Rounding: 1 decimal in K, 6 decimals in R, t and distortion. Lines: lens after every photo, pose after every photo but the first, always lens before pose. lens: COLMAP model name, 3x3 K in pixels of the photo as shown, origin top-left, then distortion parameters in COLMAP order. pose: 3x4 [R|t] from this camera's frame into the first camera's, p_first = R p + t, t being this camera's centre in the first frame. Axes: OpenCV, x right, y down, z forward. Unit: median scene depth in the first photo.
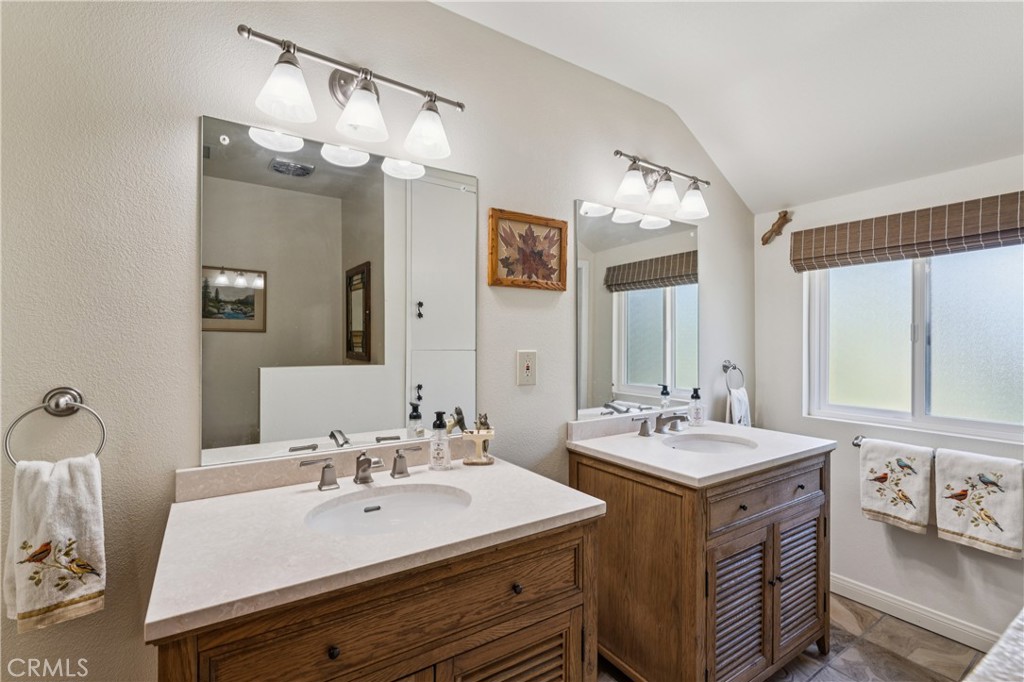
lens RADIAL K [[464.5, 0, 512.1], [0, 464.5, 339.4], [0, 0, 1]] dist [-0.002669, -0.000059]
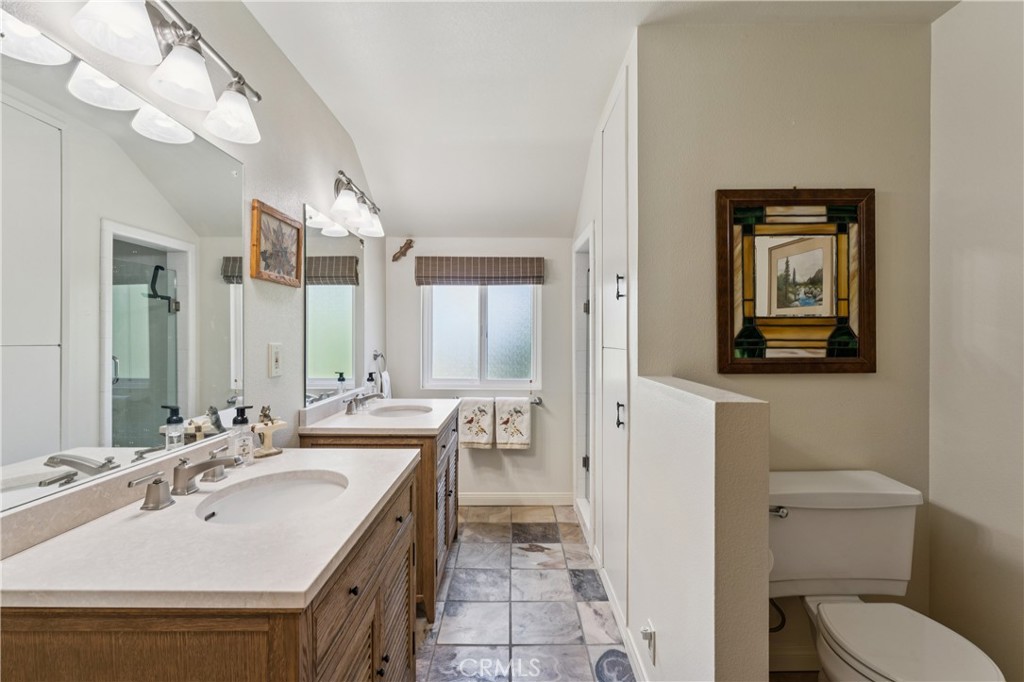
lens RADIAL K [[464.5, 0, 511.7], [0, 464.5, 339.4], [0, 0, 1]] dist [-0.002669, -0.000059]
pose [[0.551329, -0.005388, 0.834270, -0.493666], [-0.004511, 0.999945, 0.009439, 0.002749], [-0.834276, -0.008967, 0.551275, -0.000892]]
